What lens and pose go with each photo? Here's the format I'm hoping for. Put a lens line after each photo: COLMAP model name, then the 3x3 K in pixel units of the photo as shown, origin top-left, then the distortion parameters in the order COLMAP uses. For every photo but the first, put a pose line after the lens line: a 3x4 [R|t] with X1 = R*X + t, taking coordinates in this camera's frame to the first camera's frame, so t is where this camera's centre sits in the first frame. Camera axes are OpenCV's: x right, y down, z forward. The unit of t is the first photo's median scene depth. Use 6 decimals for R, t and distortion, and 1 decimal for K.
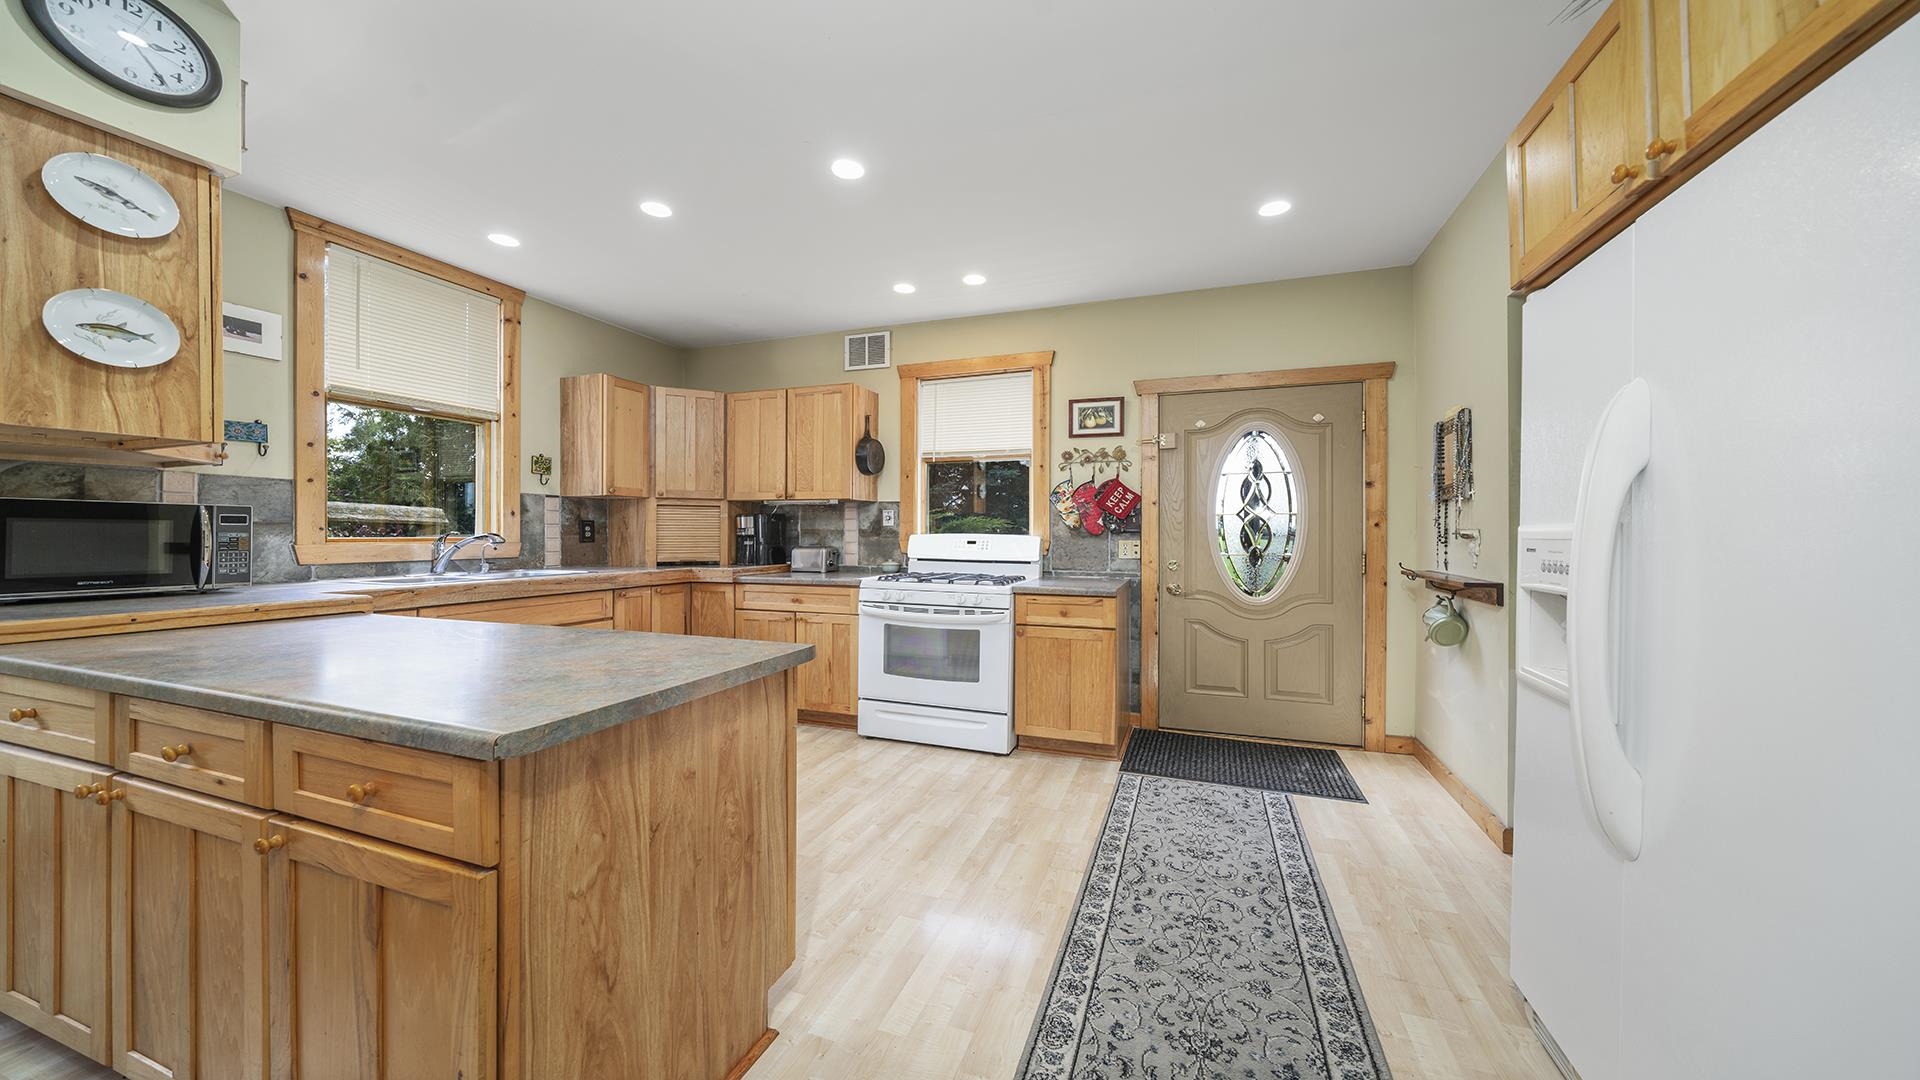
lens RADIAL K [[649.8, 0, 954.3], [0, 649.8, 533.4], [0, 0, 1]] dist [-0.005525, 0.000115]
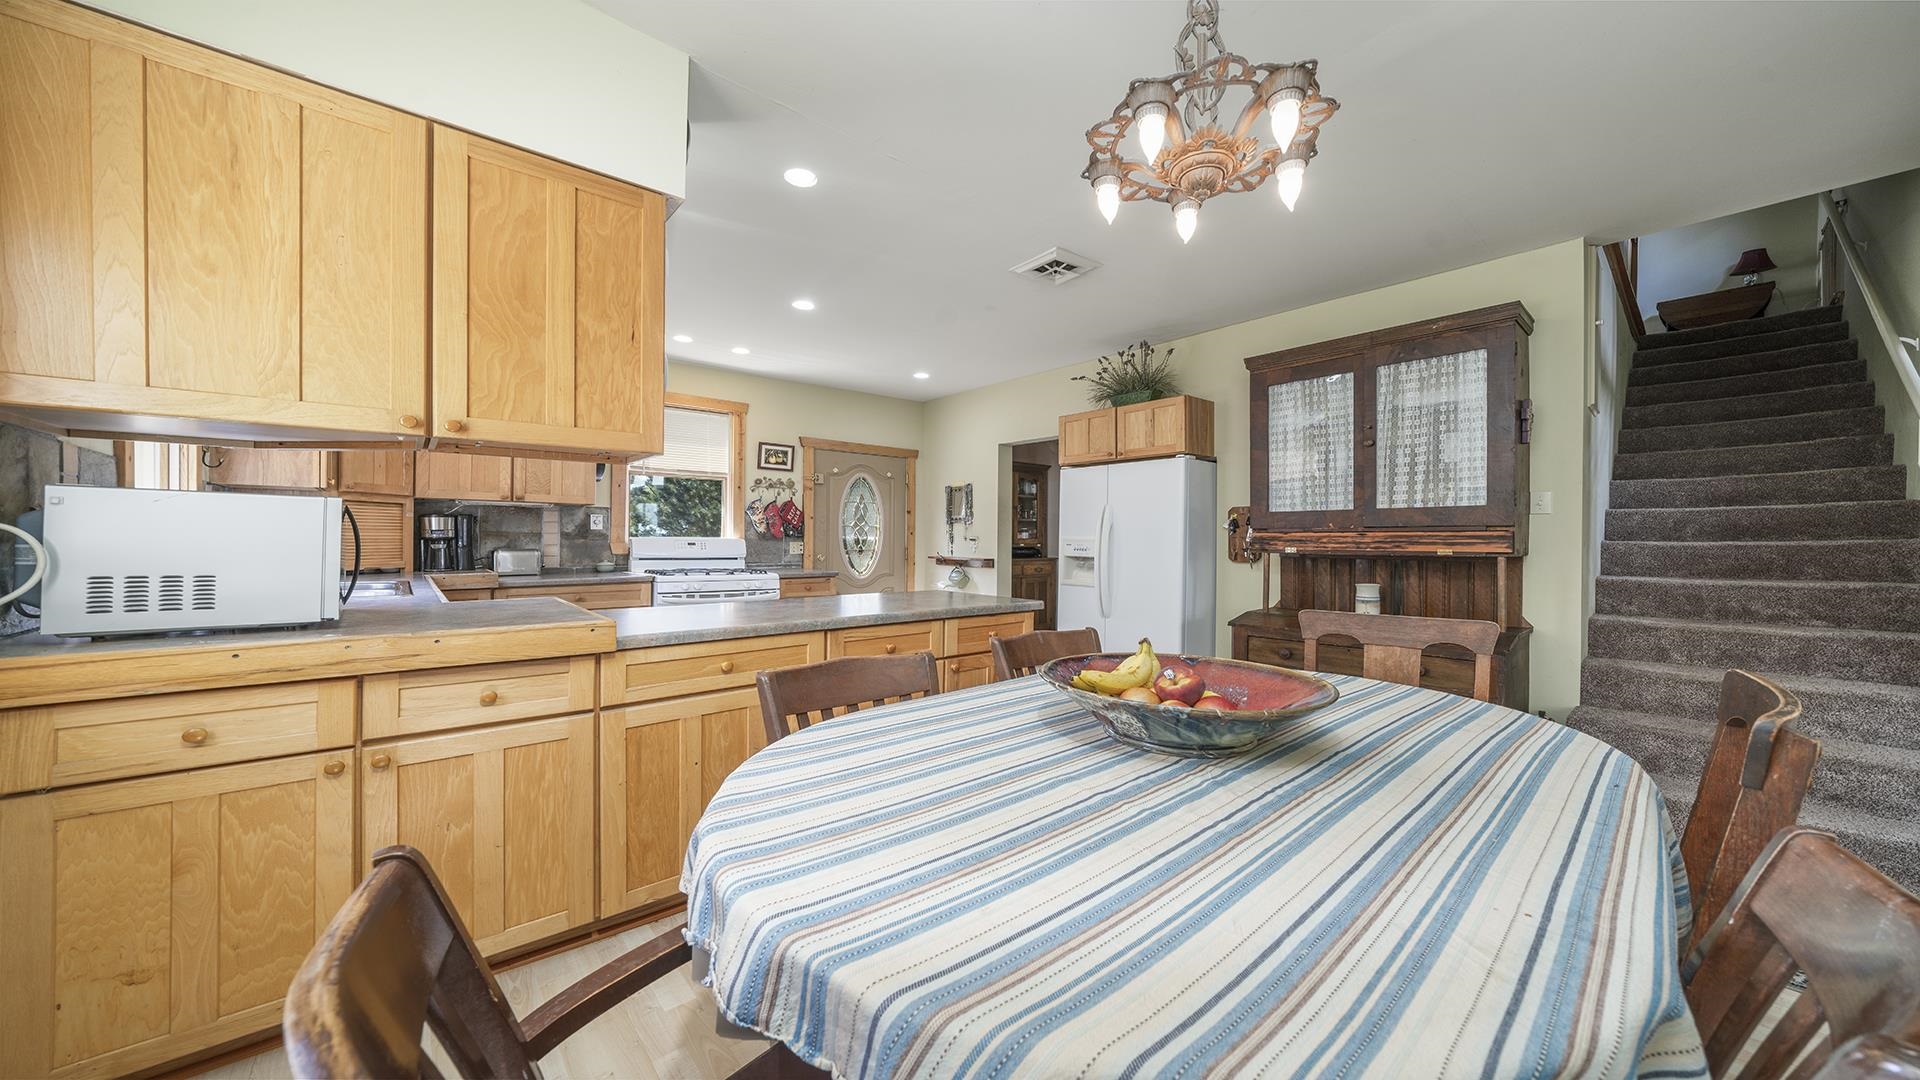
lens RADIAL K [[649.8, 0, 949.5], [0, 649.8, 532.7], [0, 0, 1]] dist [-0.005525, 0.000115]
pose [[0.505233, 0.008609, 0.862940, -0.854161], [-0.008115, 0.999953, -0.005225, -0.005560], [-0.862945, -0.004363, 0.505280, -0.066051]]
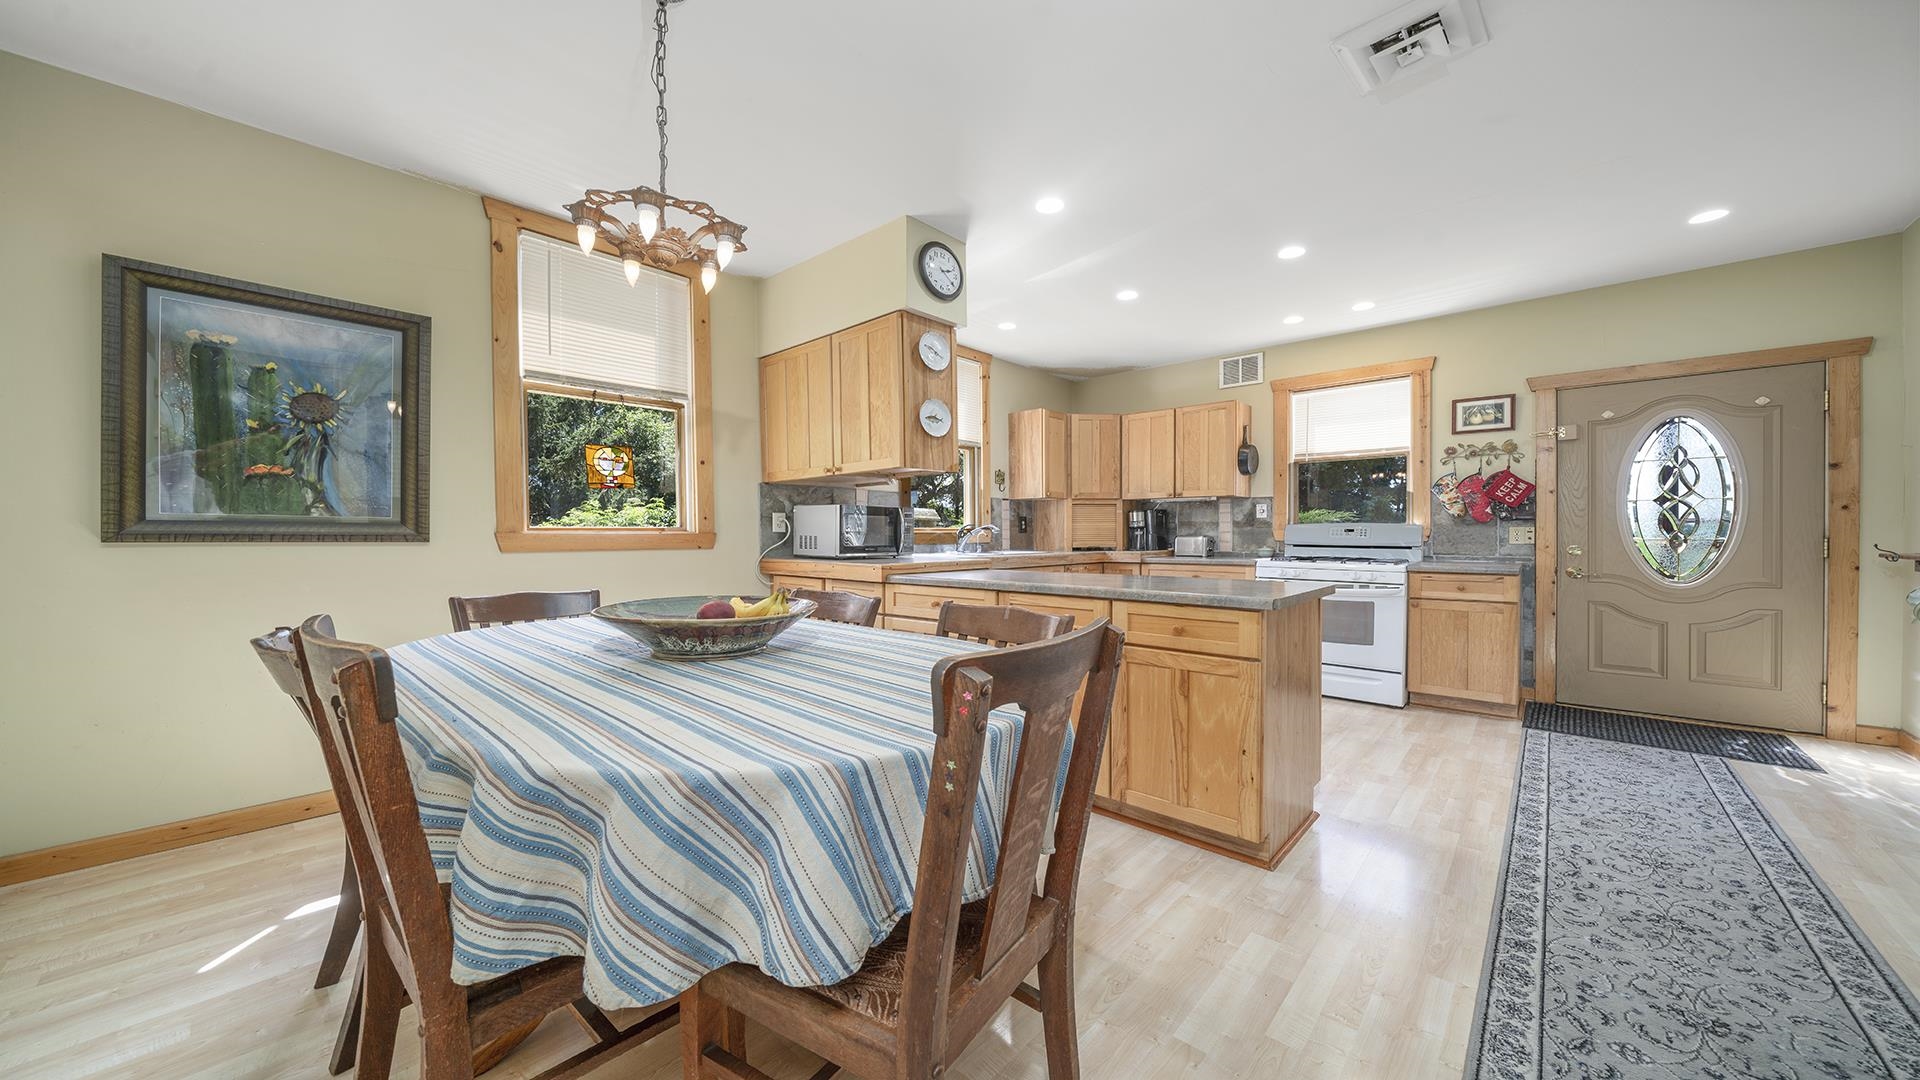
lens RADIAL K [[649.8, 0, 963.0], [0, 649.8, 539.4], [0, 0, 1]] dist [-0.005525, 0.000115]
pose [[0.929180, -0.002033, -0.369623, -0.196293], [0.005709, 0.999945, 0.008852, 0.016702], [0.369584, -0.010335, 0.929140, -0.343088]]
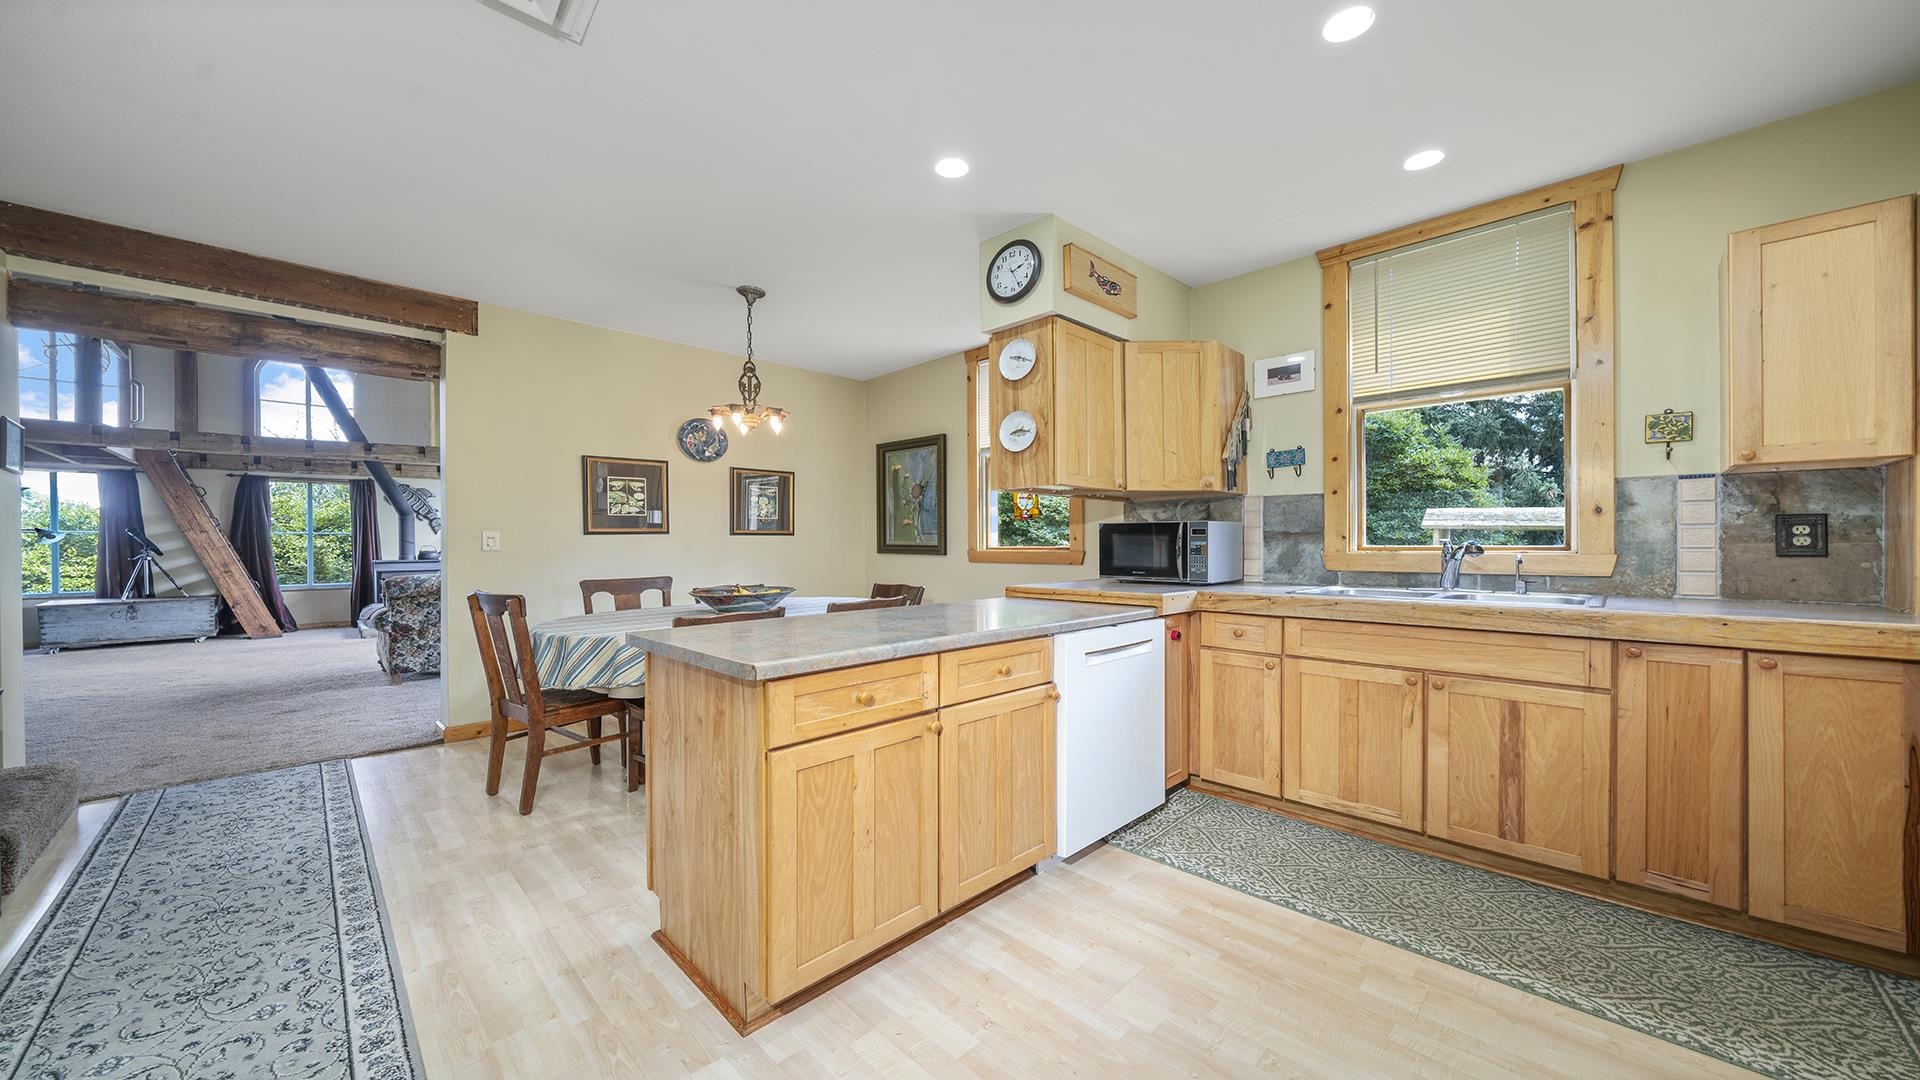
lens RADIAL K [[649.8, 0, 953.1], [0, 649.8, 550.2], [0, 0, 1]] dist [-0.005525, 0.000115]
pose [[-0.406595, 0.006728, -0.913584, 0.192637], [0.002177, 0.999977, 0.006395, 0.004248], [0.913606, 0.000611, -0.406601, 0.646929]]
